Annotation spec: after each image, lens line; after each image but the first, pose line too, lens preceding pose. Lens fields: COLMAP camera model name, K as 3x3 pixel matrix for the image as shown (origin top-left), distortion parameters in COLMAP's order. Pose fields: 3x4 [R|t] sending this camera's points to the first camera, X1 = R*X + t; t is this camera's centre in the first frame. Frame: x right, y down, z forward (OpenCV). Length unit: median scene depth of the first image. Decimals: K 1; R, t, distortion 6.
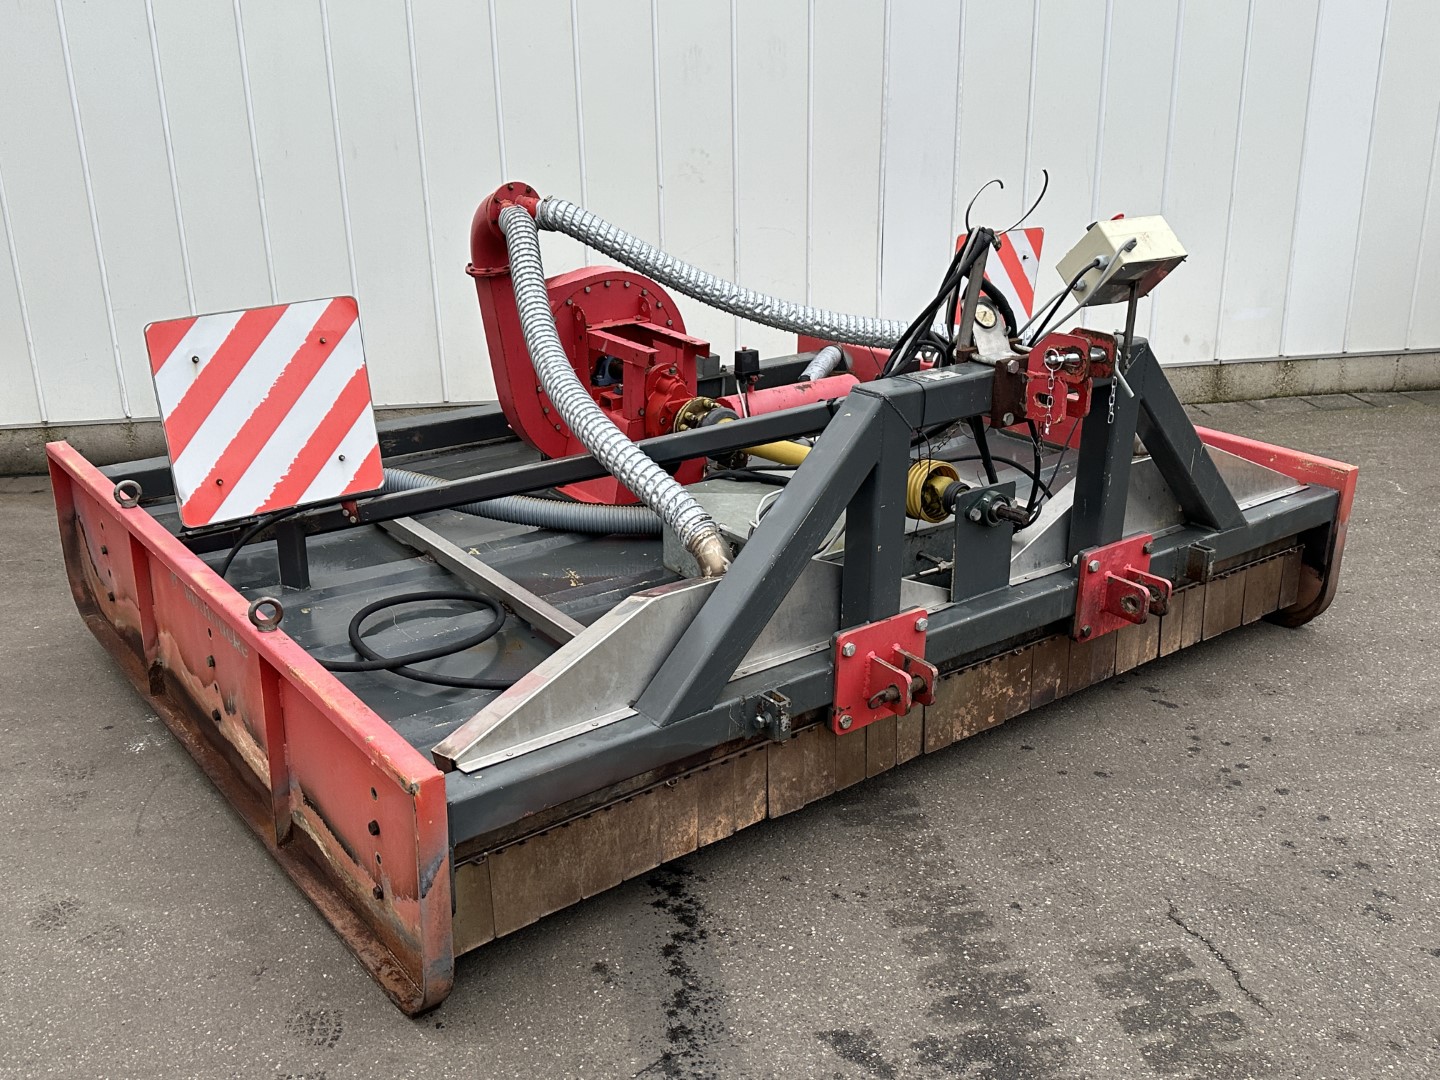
lens RADIAL K [[1385.8, 0, 718.4], [0, 1385.8, 543.2], [0, 0, 1]] dist [0.069737, 0.000000]
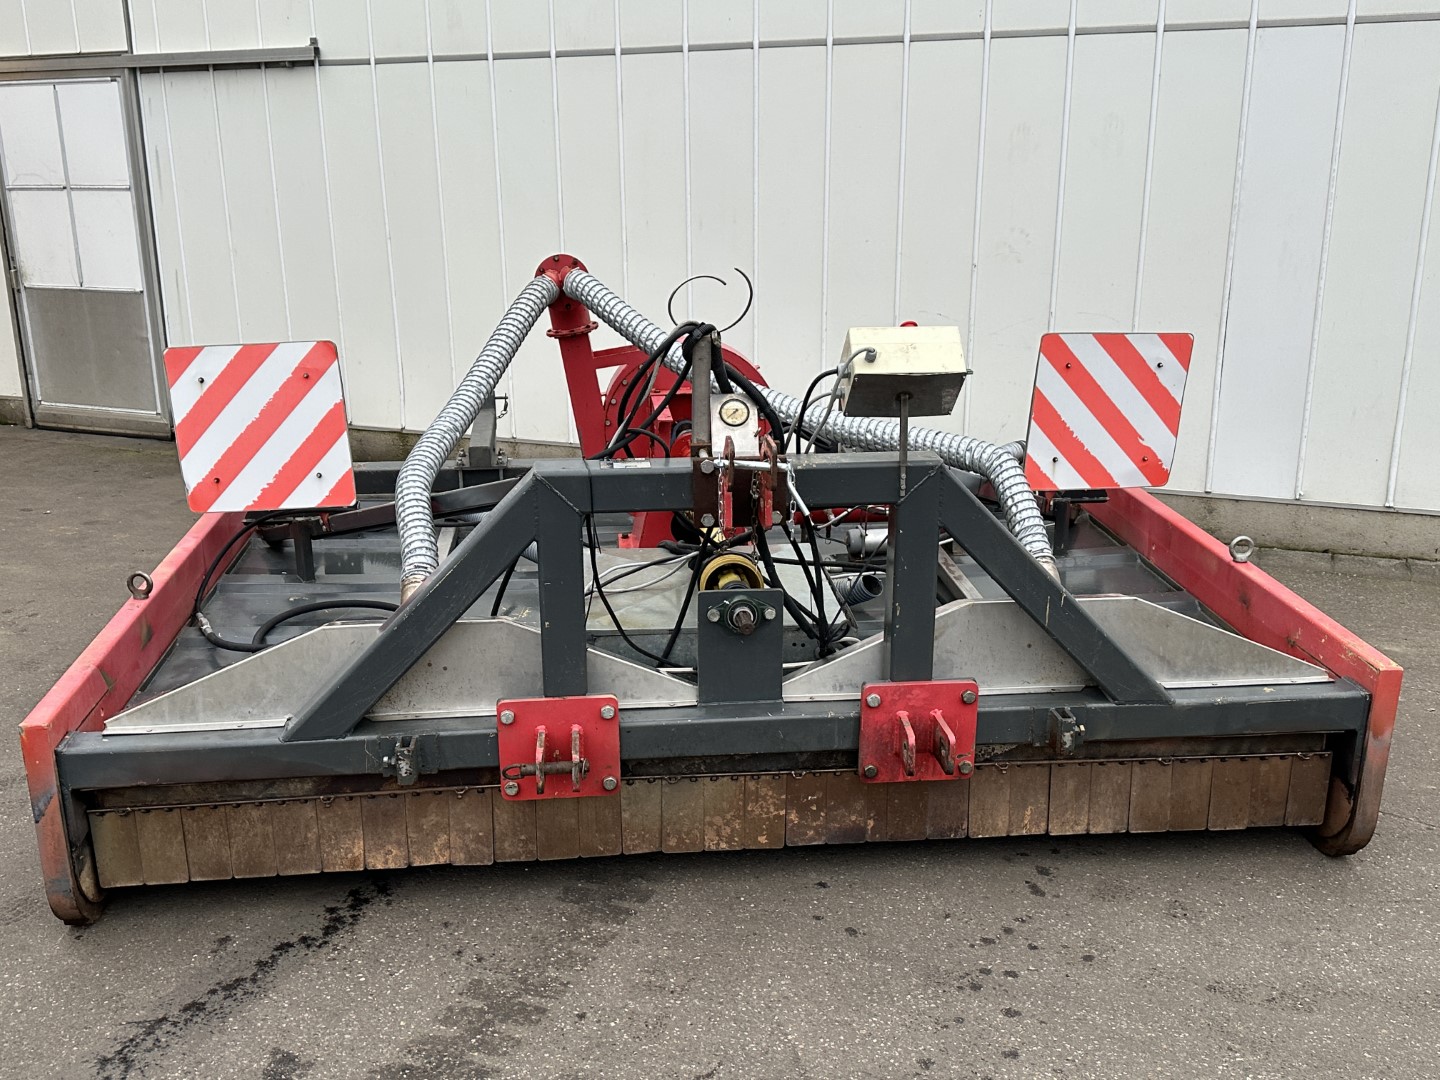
lens RADIAL K [[1385.8, 0, 717.9], [0, 1385.8, 531.5], [0, 0, 1]] dist [0.069737, 0.000000]
pose [[0.842542, 0.151308, -0.516942, 0.649660], [-0.177029, 0.984205, -0.000459, -0.075438], [0.508708, 0.091900, 0.856020, 0.167700]]
